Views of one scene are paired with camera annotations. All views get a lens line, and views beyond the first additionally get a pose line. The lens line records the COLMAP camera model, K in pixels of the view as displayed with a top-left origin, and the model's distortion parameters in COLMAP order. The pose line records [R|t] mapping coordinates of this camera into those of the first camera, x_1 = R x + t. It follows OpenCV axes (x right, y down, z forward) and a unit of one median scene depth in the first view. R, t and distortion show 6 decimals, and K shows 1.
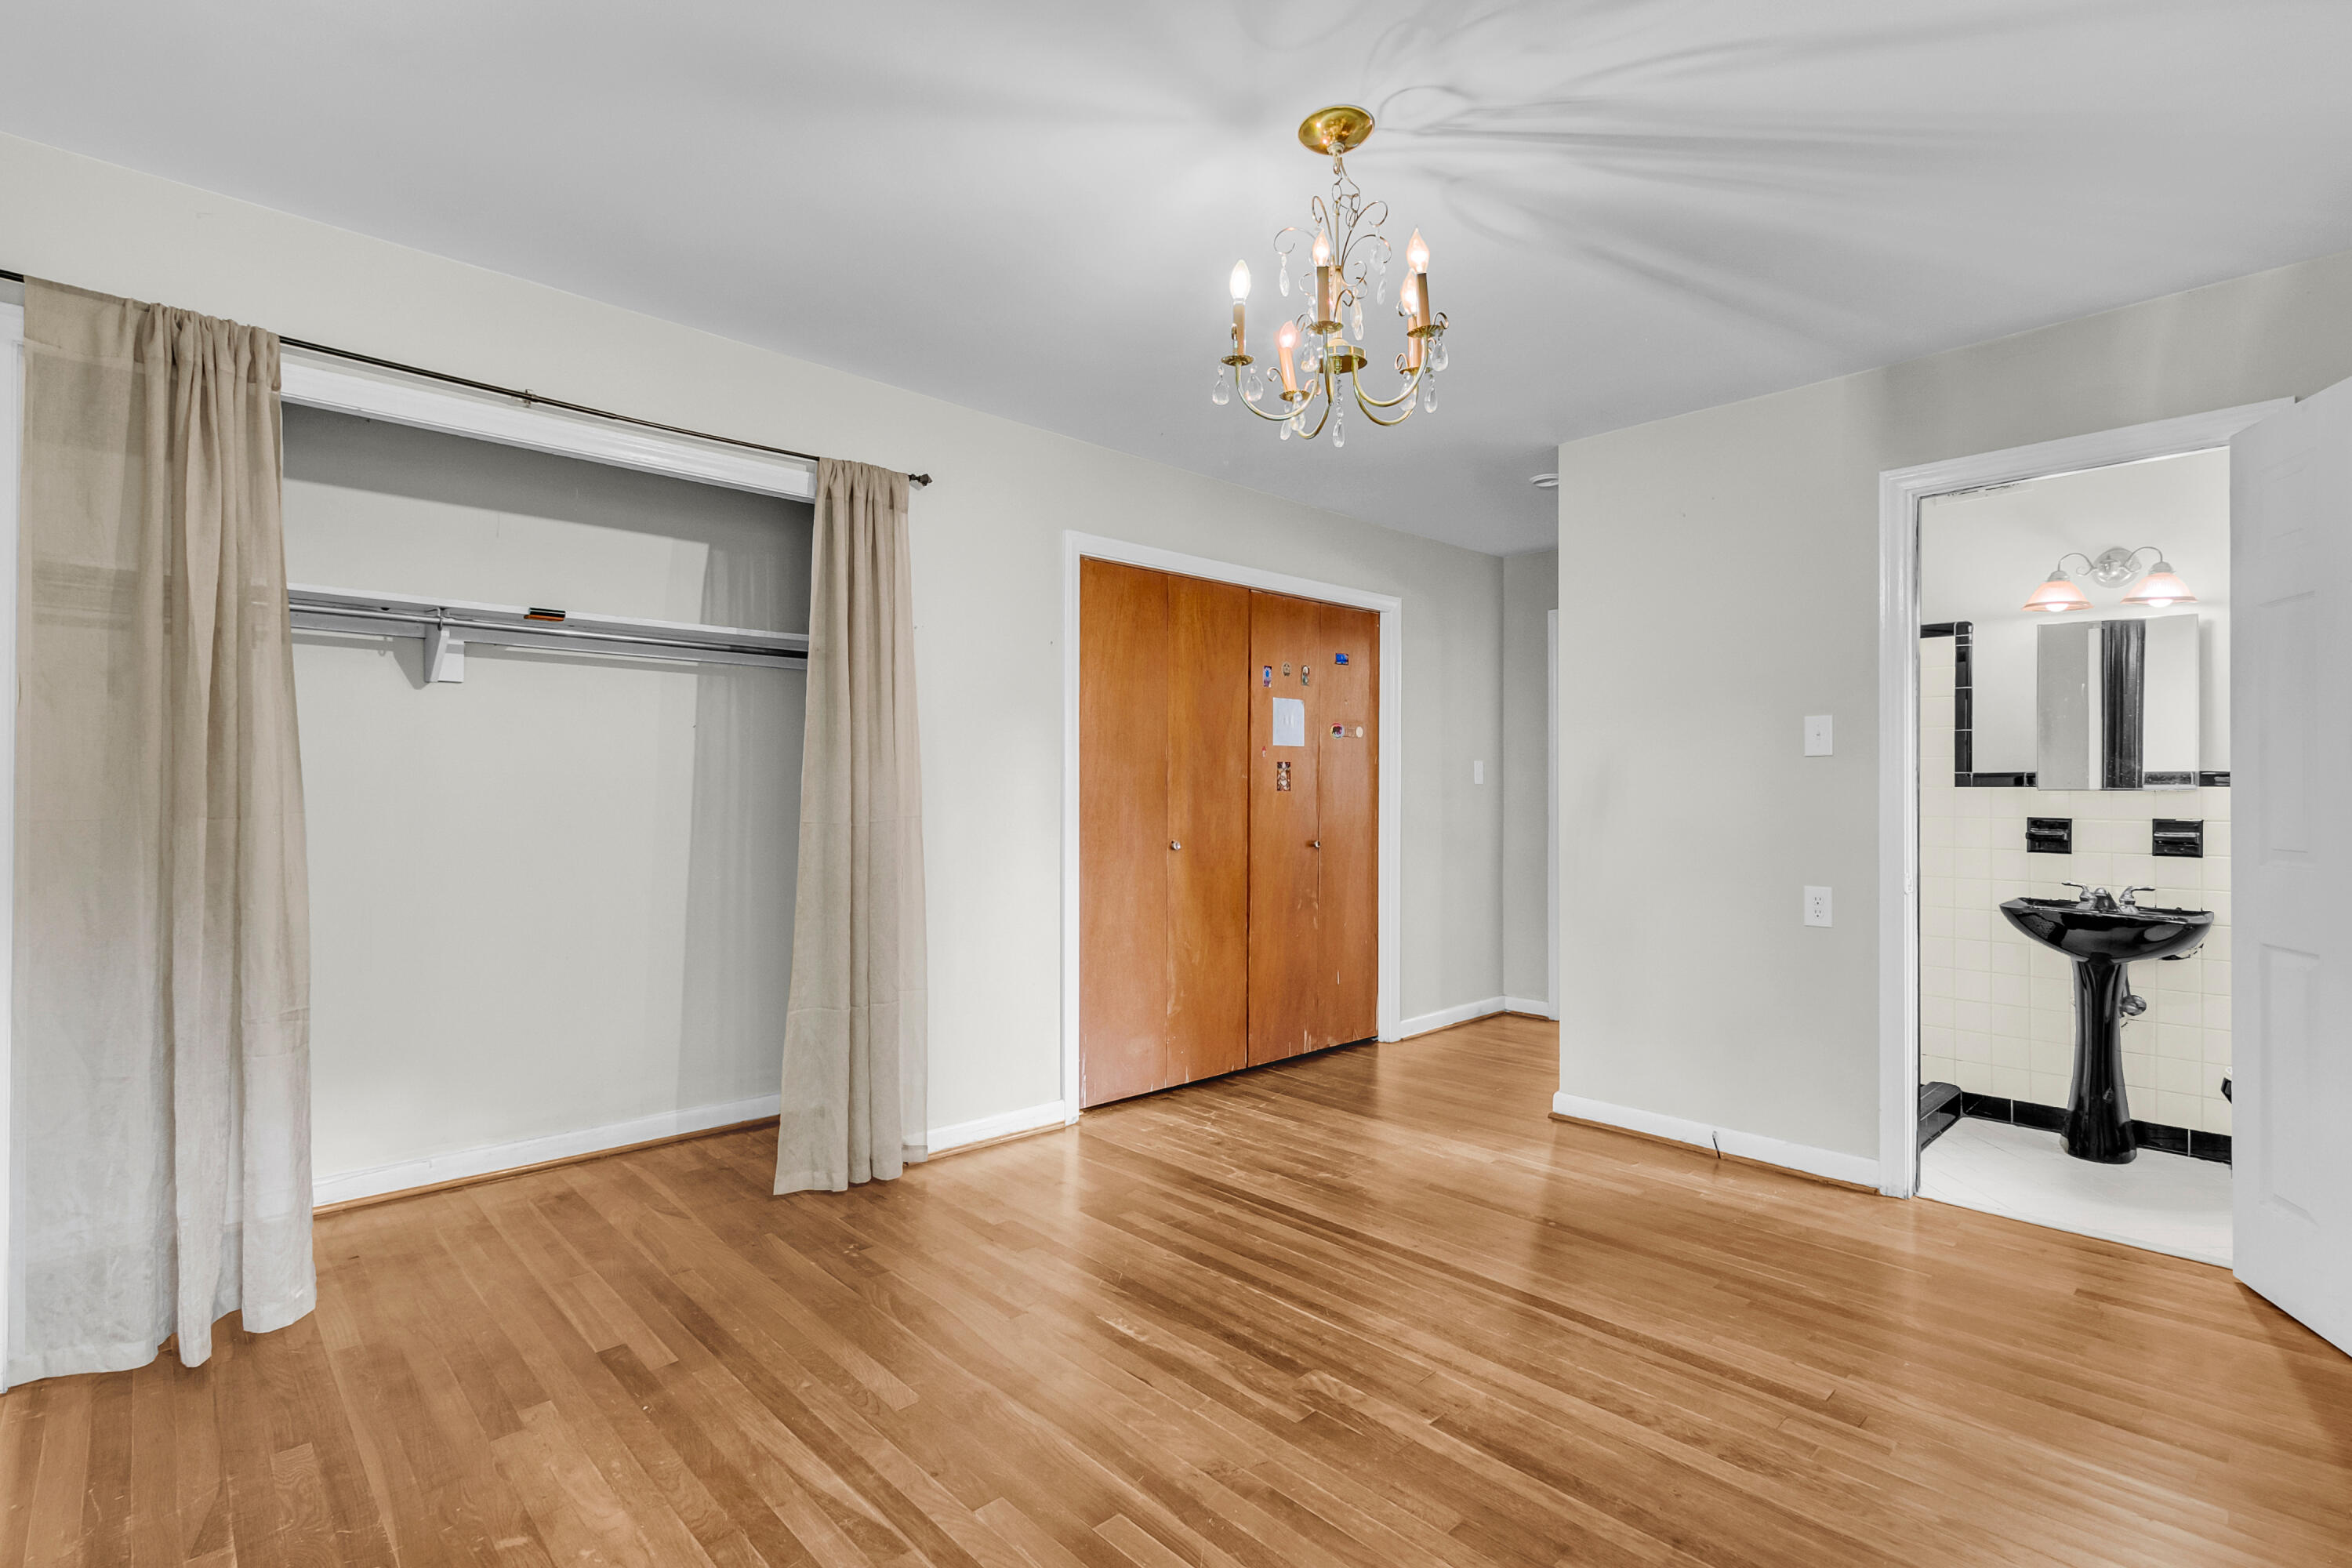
lens RADIAL K [[1111.4, 0, 1188.9], [0, 1111.4, 785.1], [0, 0, 1]] dist [0.004398, -0.001428]
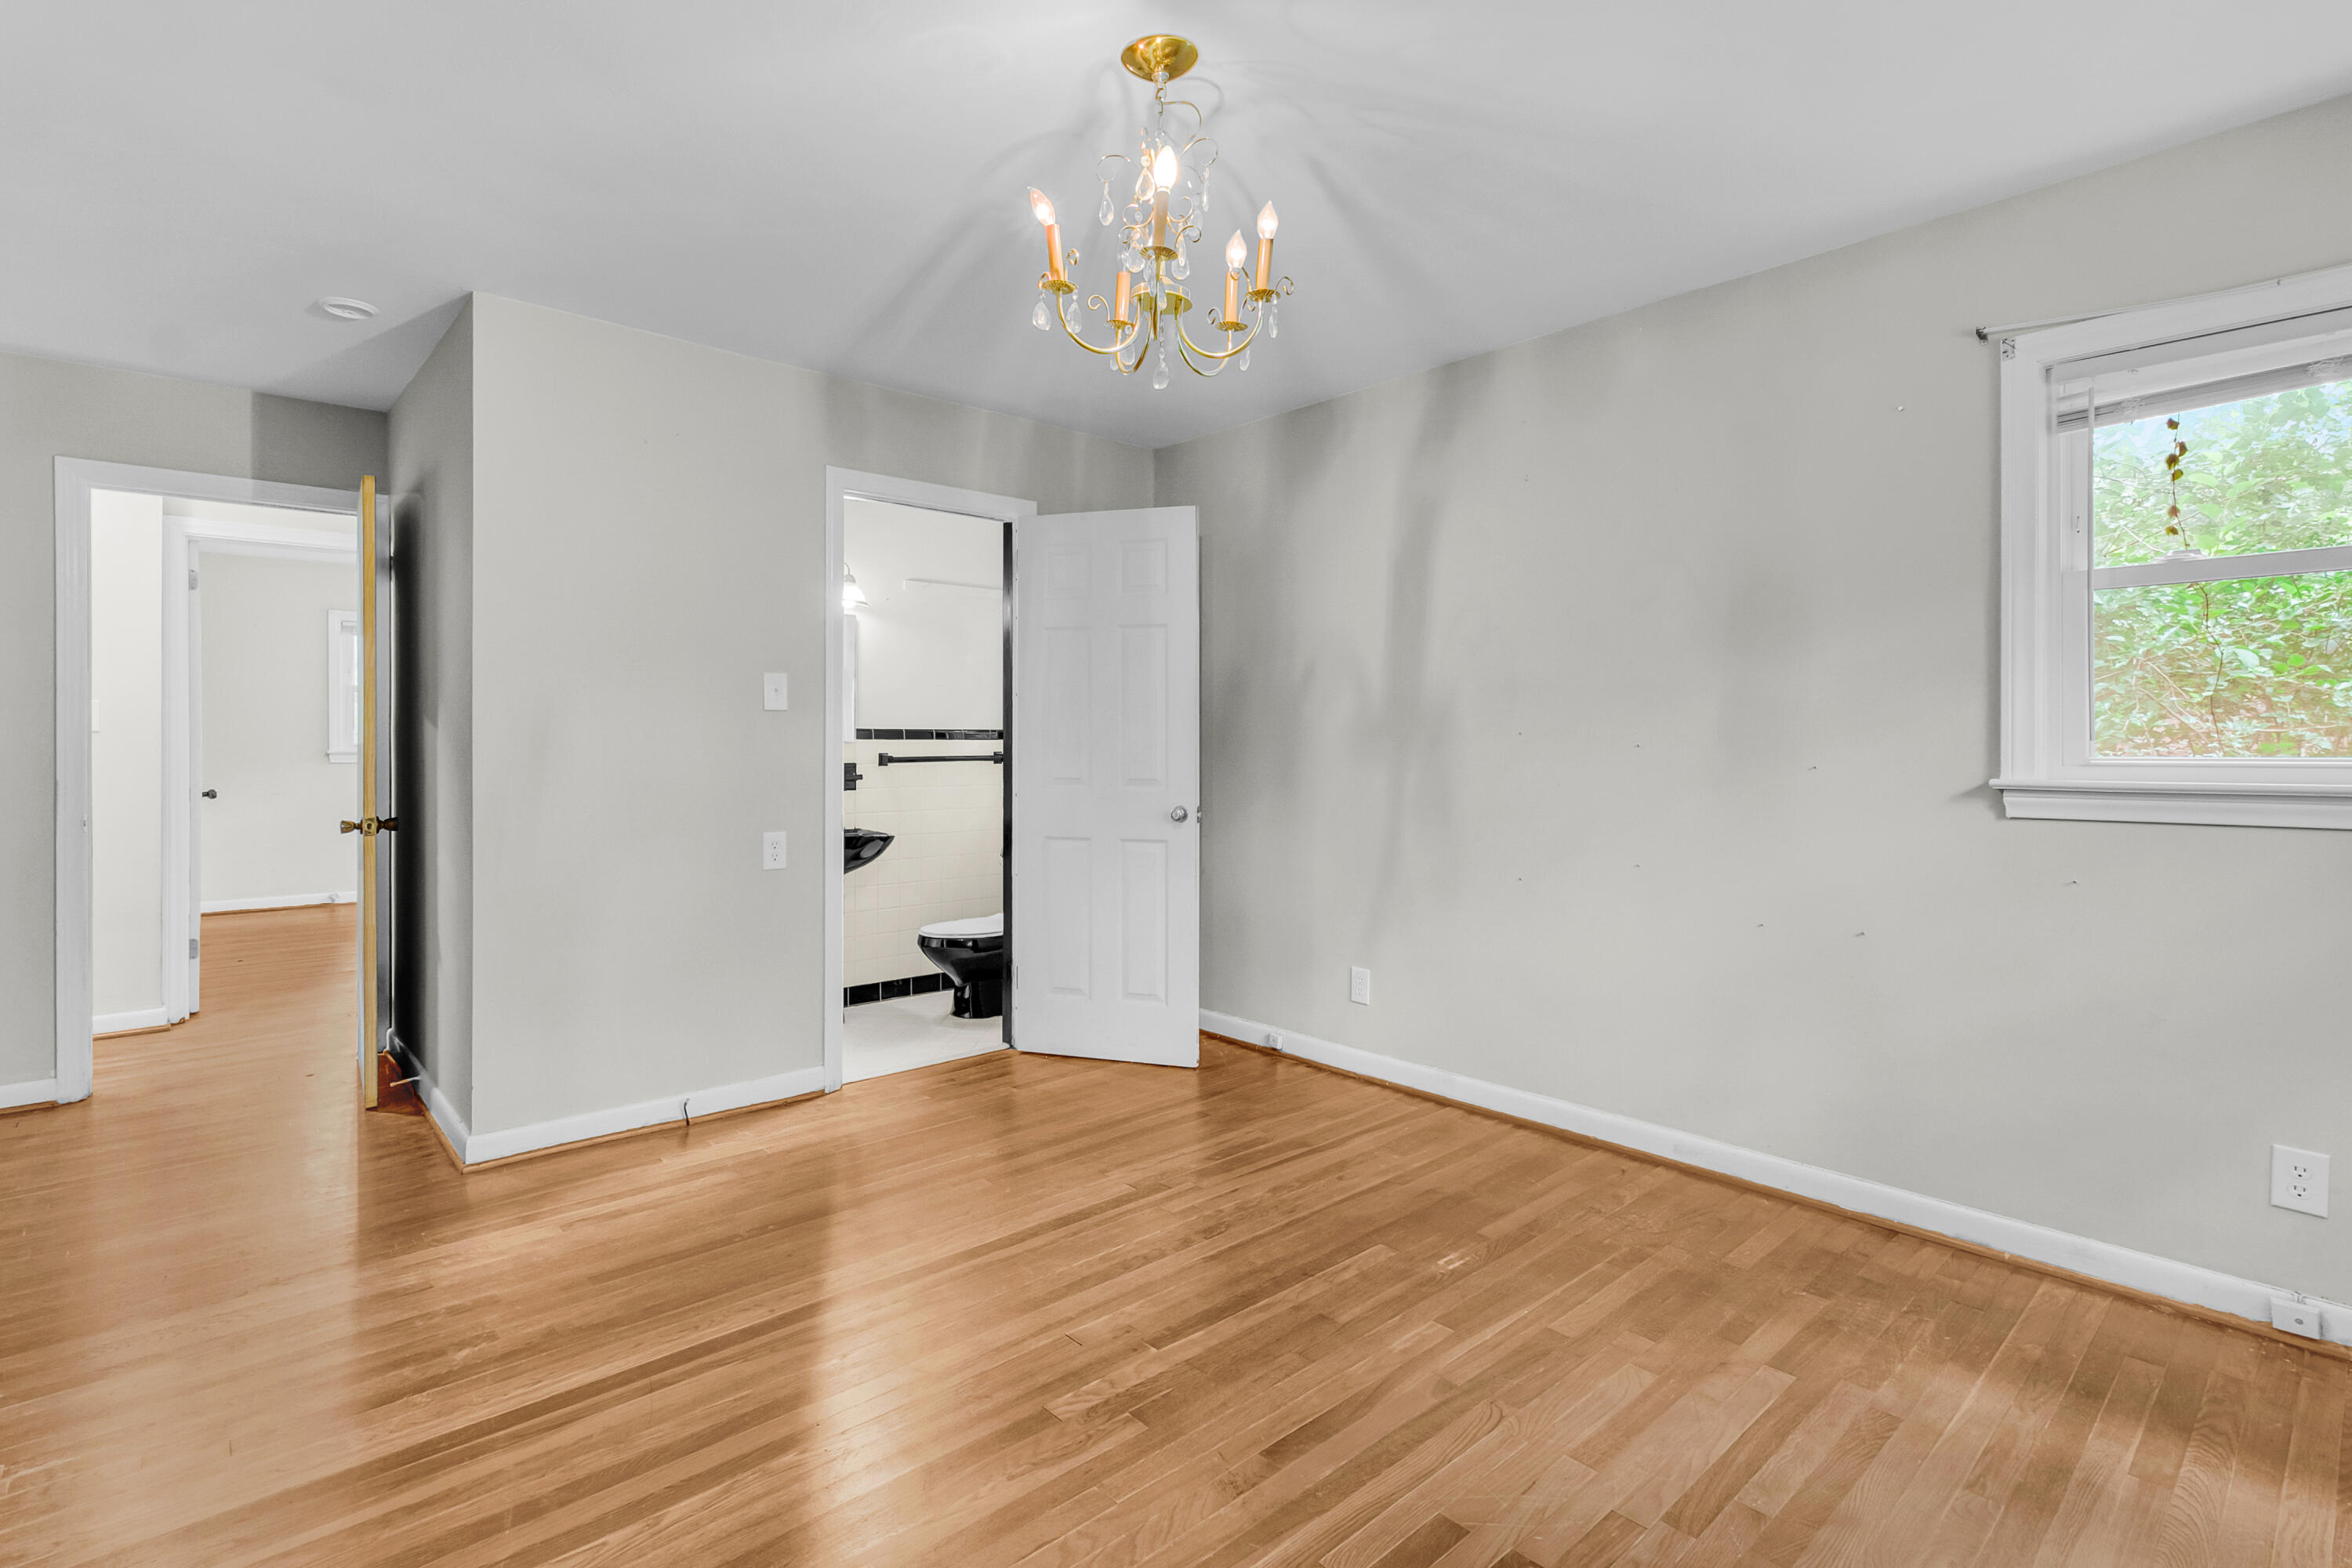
lens RADIAL K [[1111.4, 0, 1198.3], [0, 1111.4, 741.9], [0, 0, 1]] dist [0.004398, -0.001428]
pose [[0.015760, 0.000081, 0.999876, -0.759231], [-0.004882, 0.999988, -0.000004, 0.002874], [-0.999864, -0.004882, 0.015760, 0.868895]]
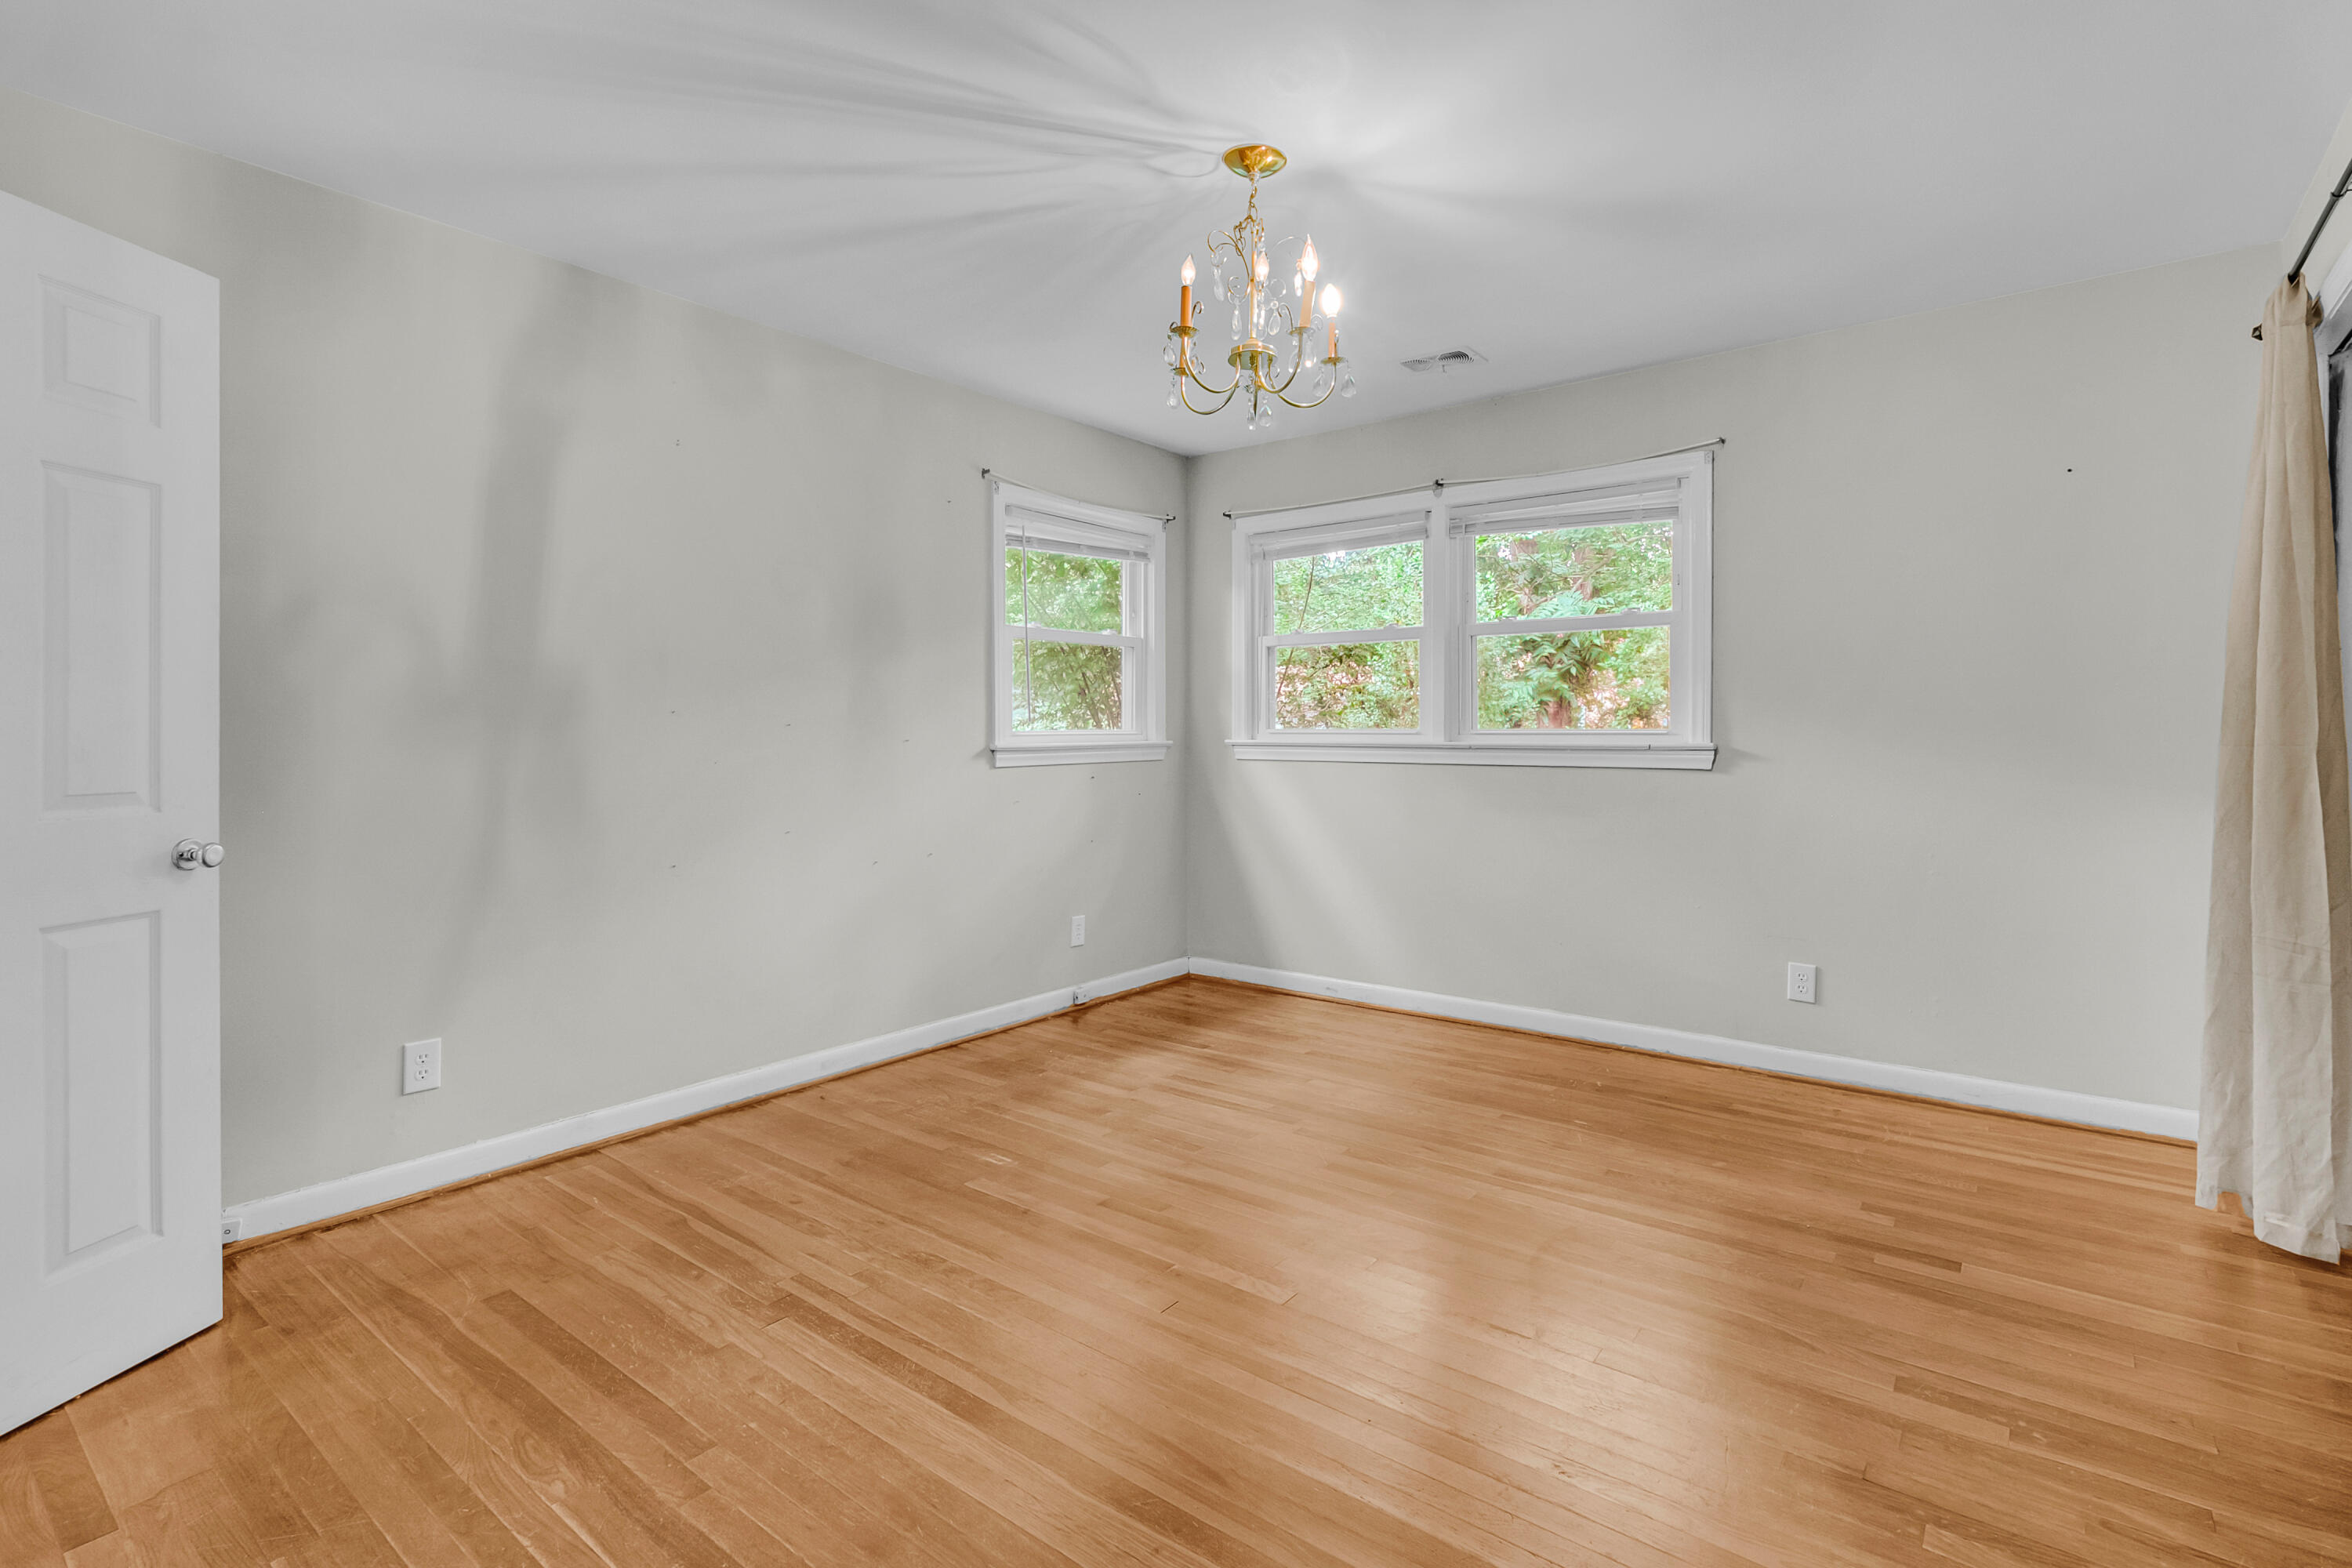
lens RADIAL K [[1111.4, 0, 1166.8], [0, 1111.4, 732.3], [0, 0, 1]] dist [0.004398, -0.001428]
pose [[-0.990996, 0.000119, -0.133888, 0.348238], [0.000105, 1.000000, 0.000111, 0.015980], [0.133888, 0.000096, -0.990996, 1.973148]]
